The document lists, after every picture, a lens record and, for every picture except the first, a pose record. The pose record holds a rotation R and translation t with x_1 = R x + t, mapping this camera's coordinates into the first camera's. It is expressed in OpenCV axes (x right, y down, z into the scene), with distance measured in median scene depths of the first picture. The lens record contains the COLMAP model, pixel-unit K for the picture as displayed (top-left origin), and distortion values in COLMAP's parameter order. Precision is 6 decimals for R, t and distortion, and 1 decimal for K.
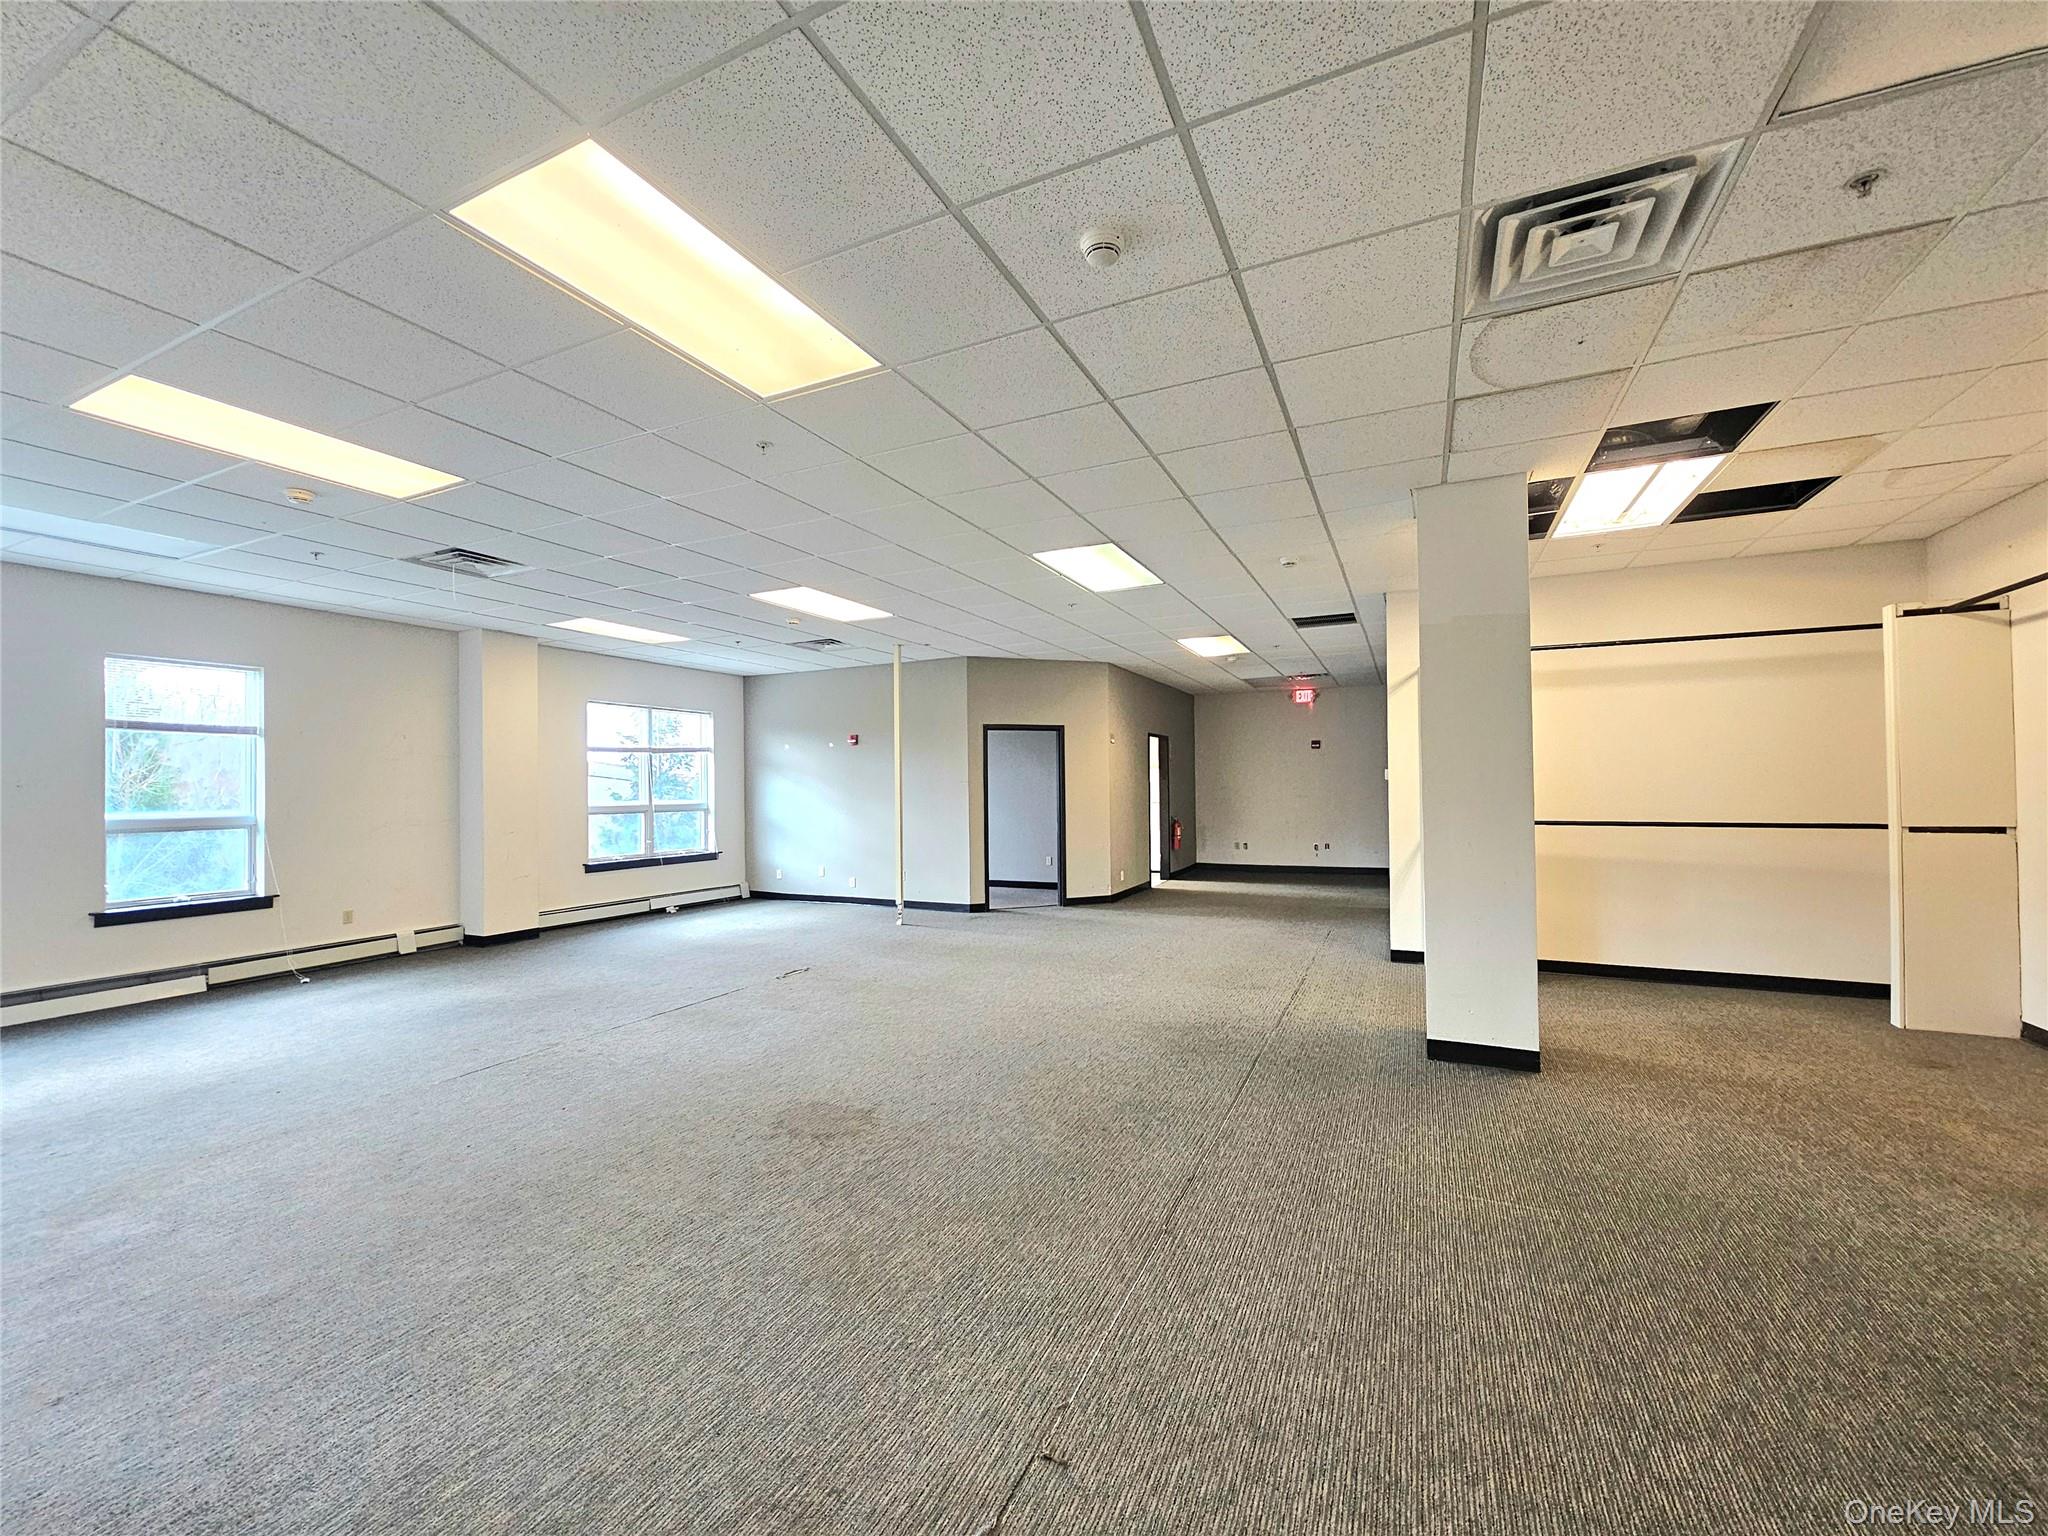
lens RADIAL K [[833.2, 0, 1022.4], [0, 833.2, 775.2], [0, 0, 1]] dist [0.001666, -0.000111]
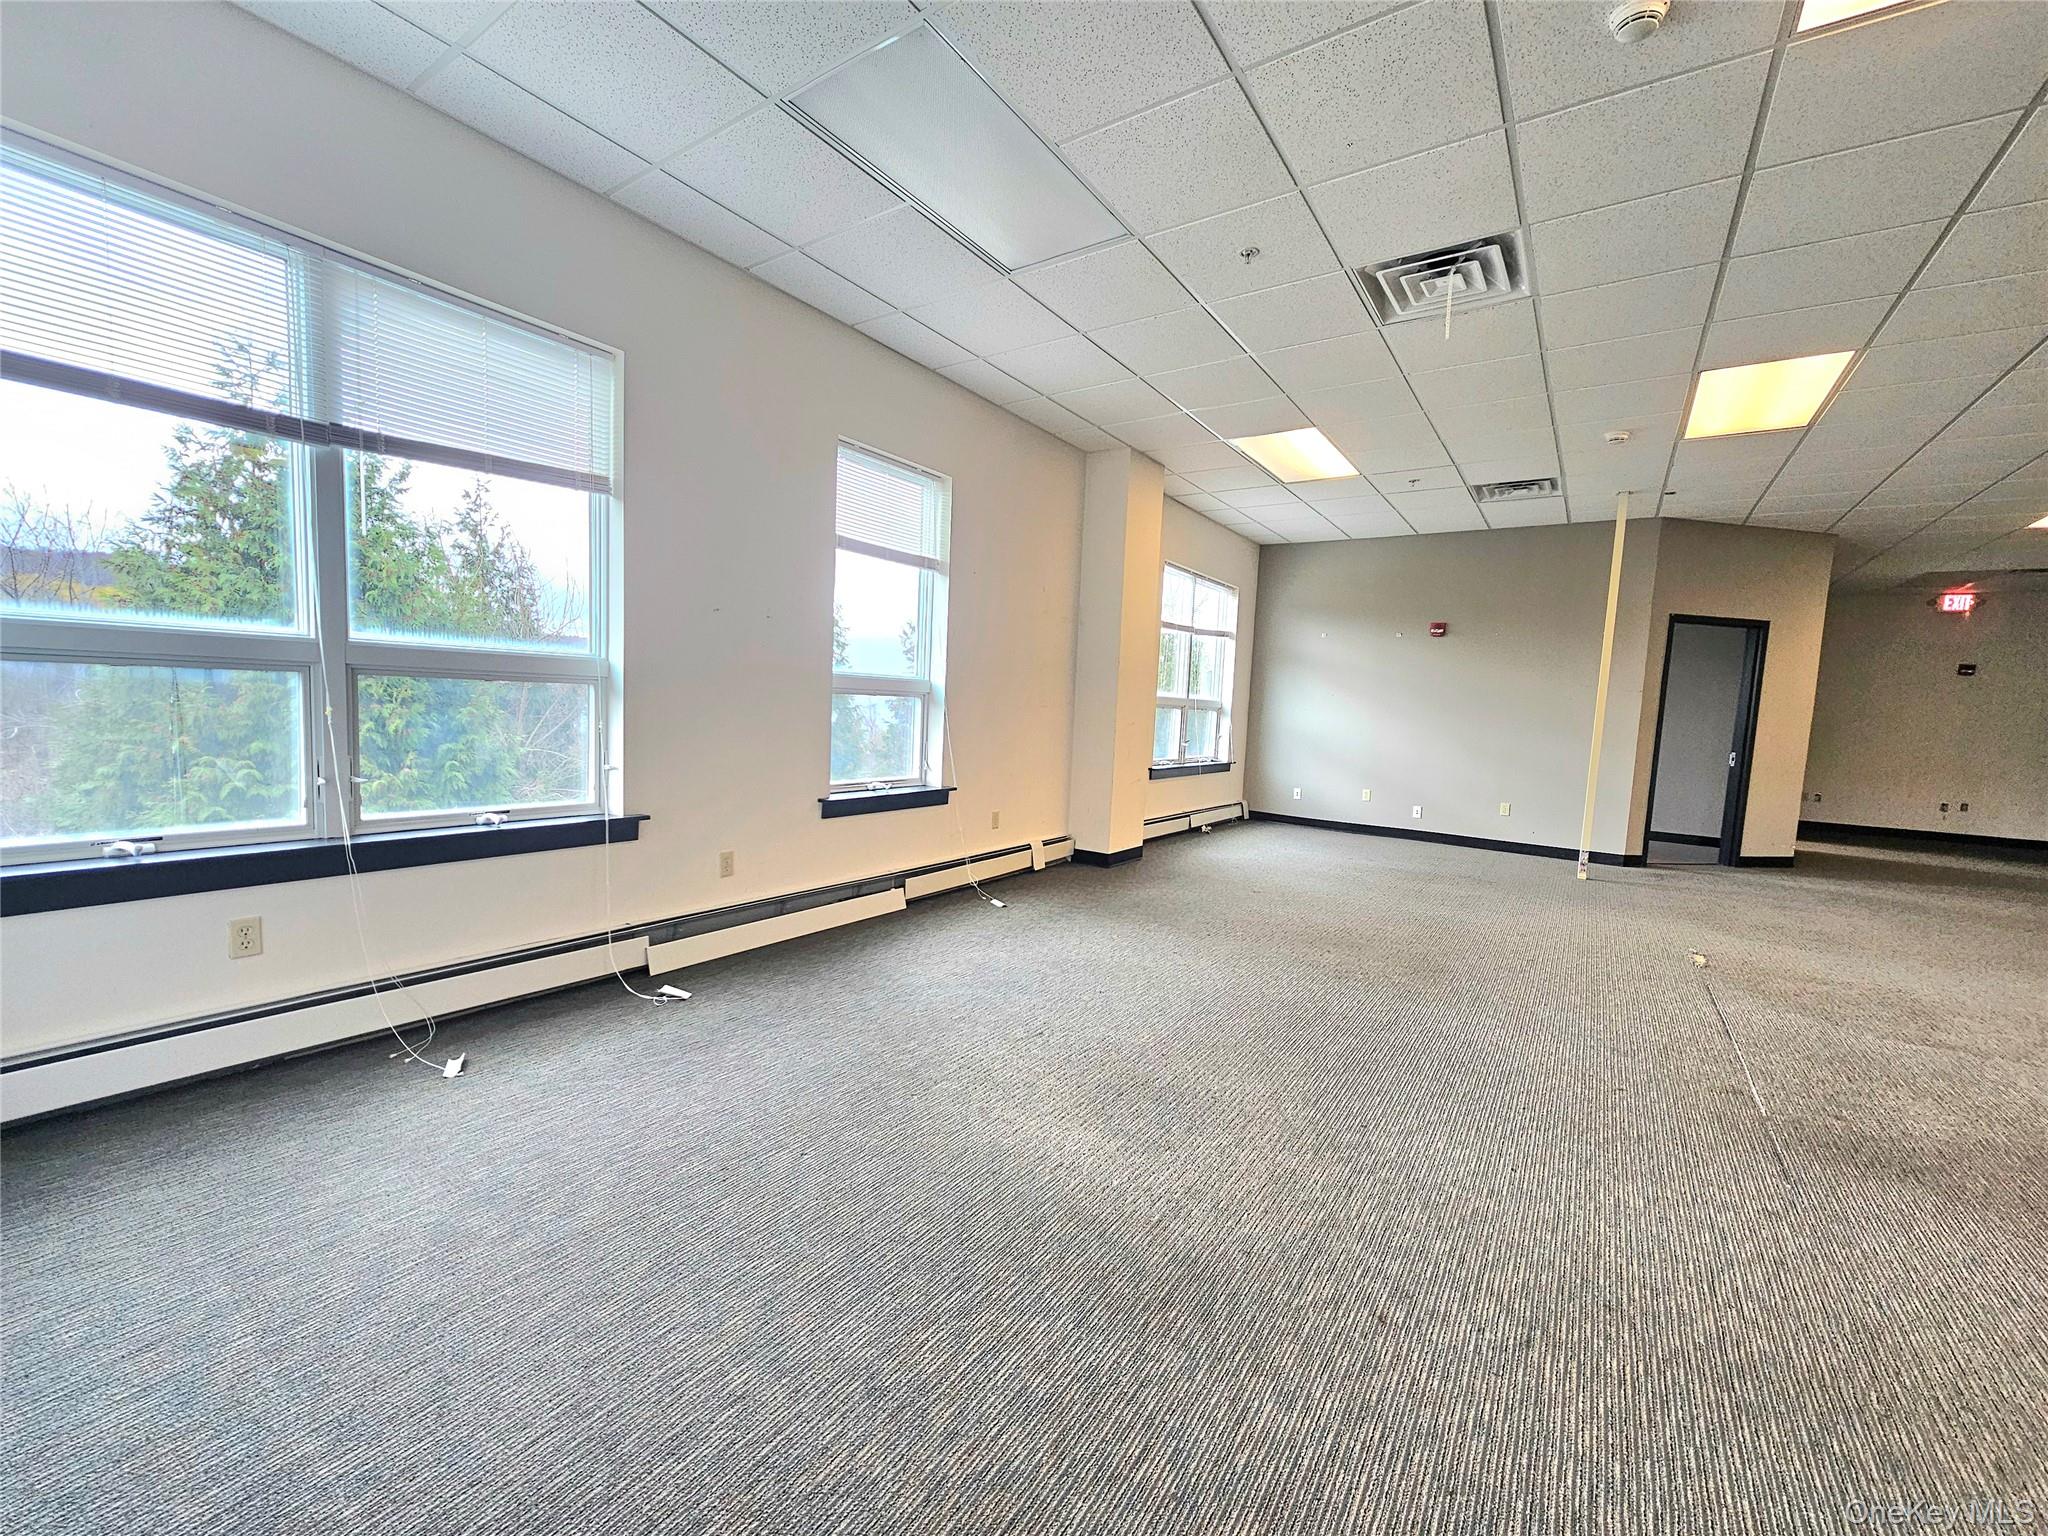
lens RADIAL K [[833.2, 0, 1022.4], [0, 833.2, 775.2], [0, 0, 1]] dist [0.001666, -0.000111]
pose [[0.985174, 0.070785, -0.156277, -0.598052], [-0.054648, 0.992943, 0.105248, 0.041260], [0.162624, -0.095147, 0.982090, 0.221707]]
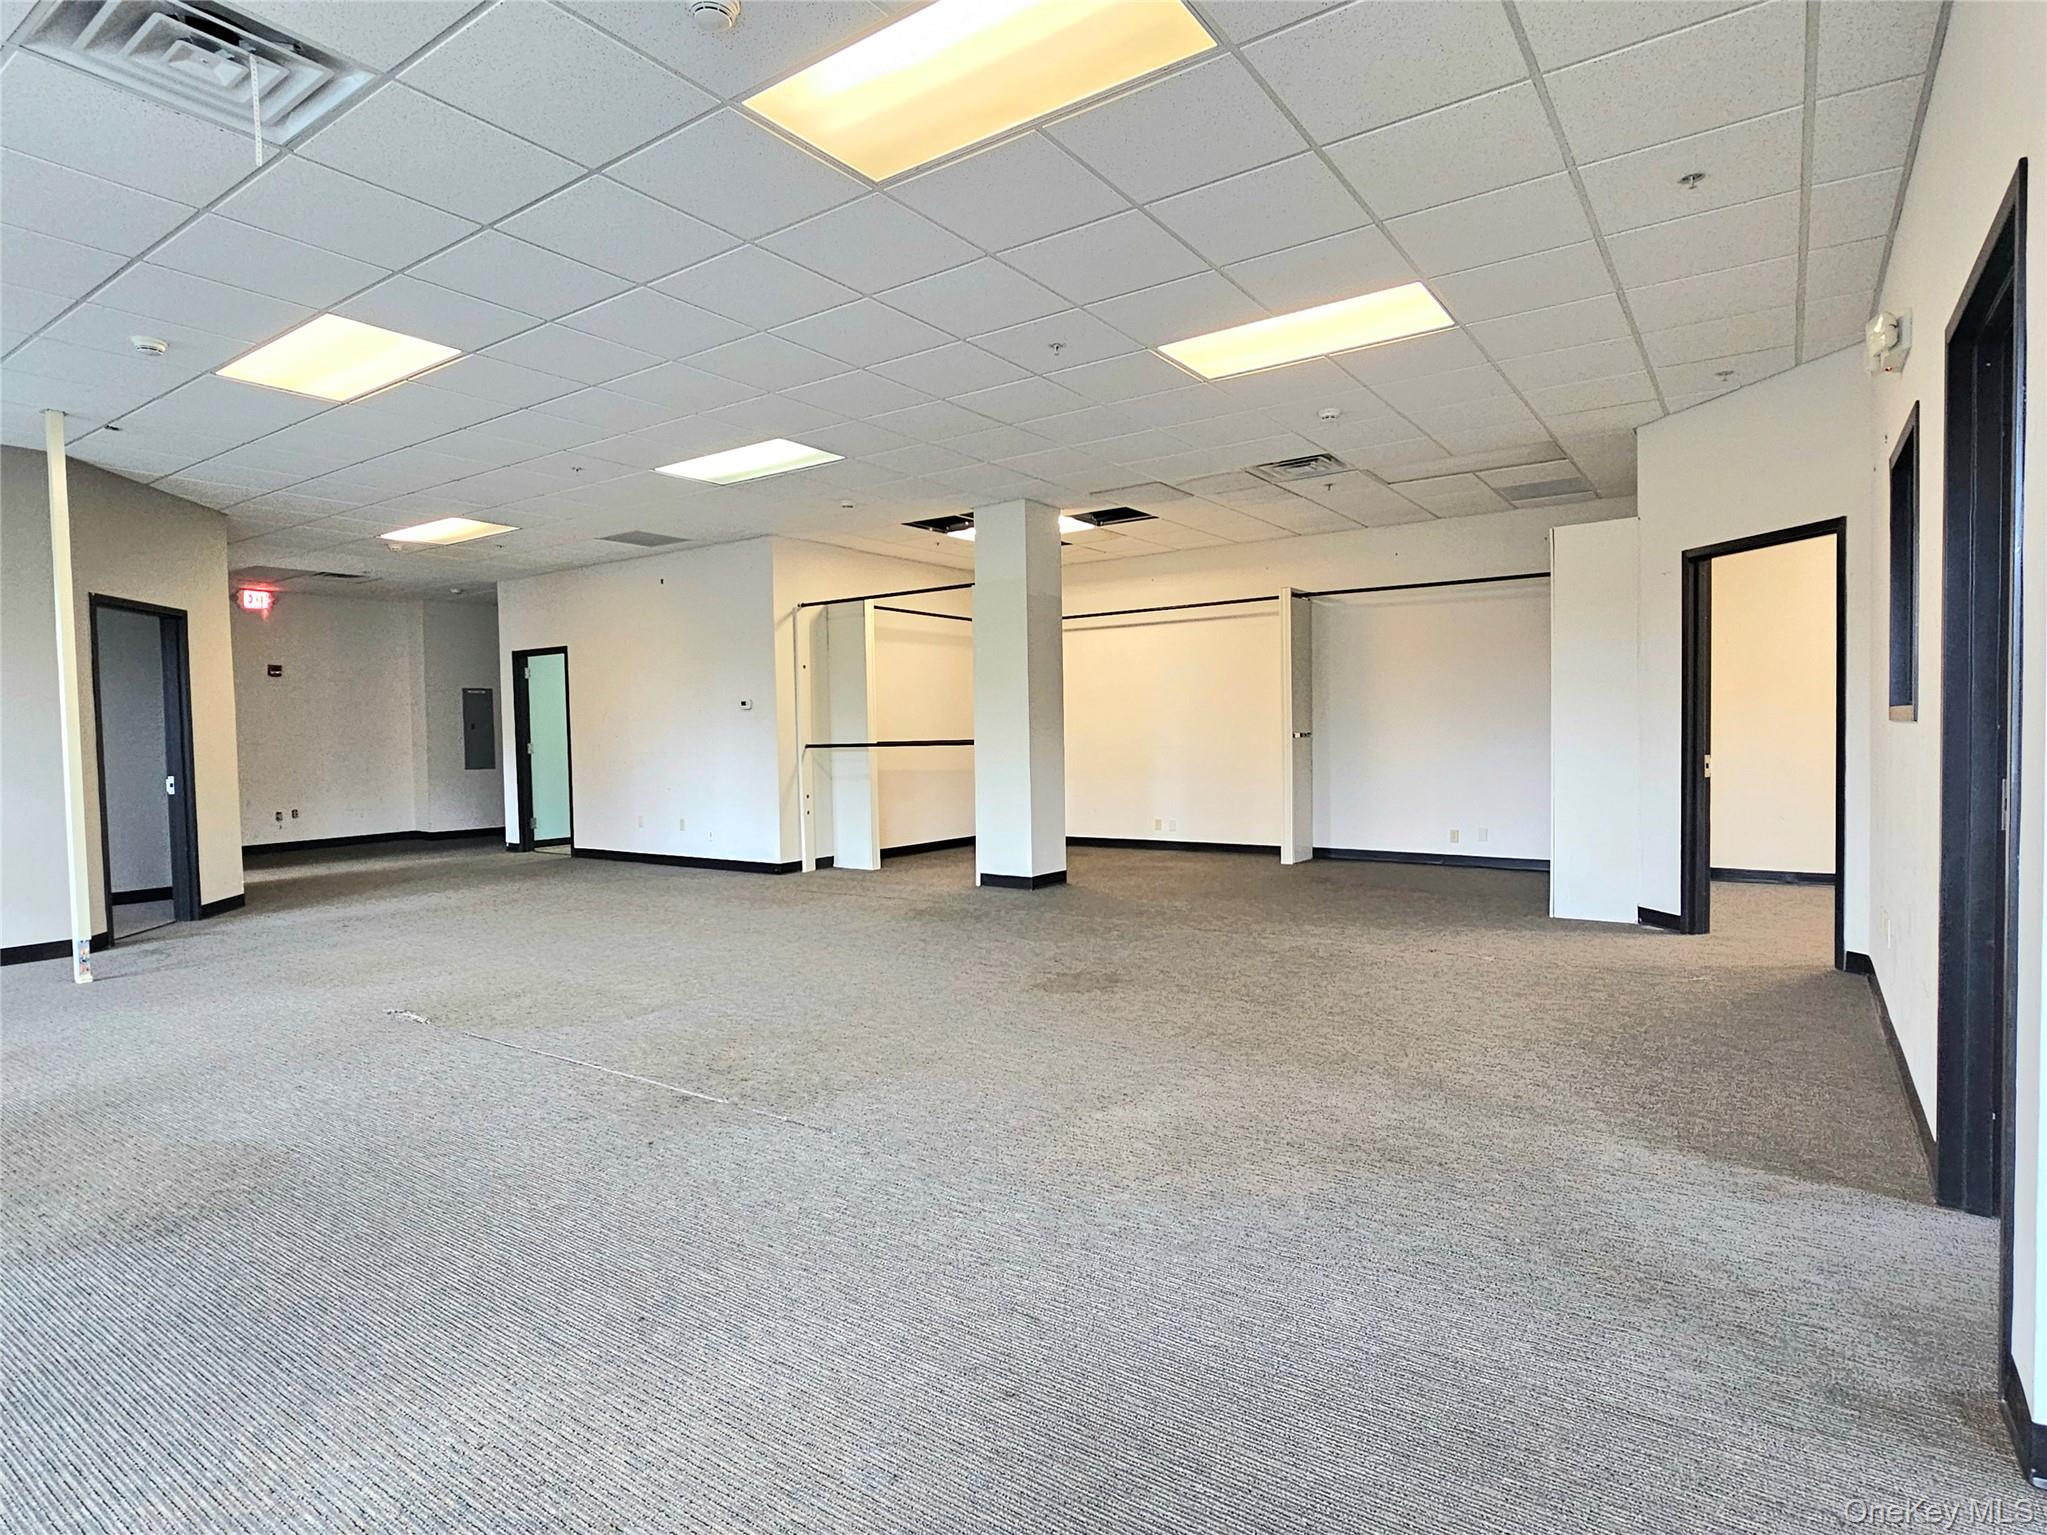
lens RADIAL K [[1090.7, 0, 1017.9], [0, 1090.7, 776.9], [0, 0, 1]] dist [-0.000366, 0.000226]
pose [[0.164457, -0.032850, 0.985837, -0.781696], [0.002846, 0.999457, 0.032829, 0.041967], [-0.986380, -0.002593, 0.164461, 0.389880]]
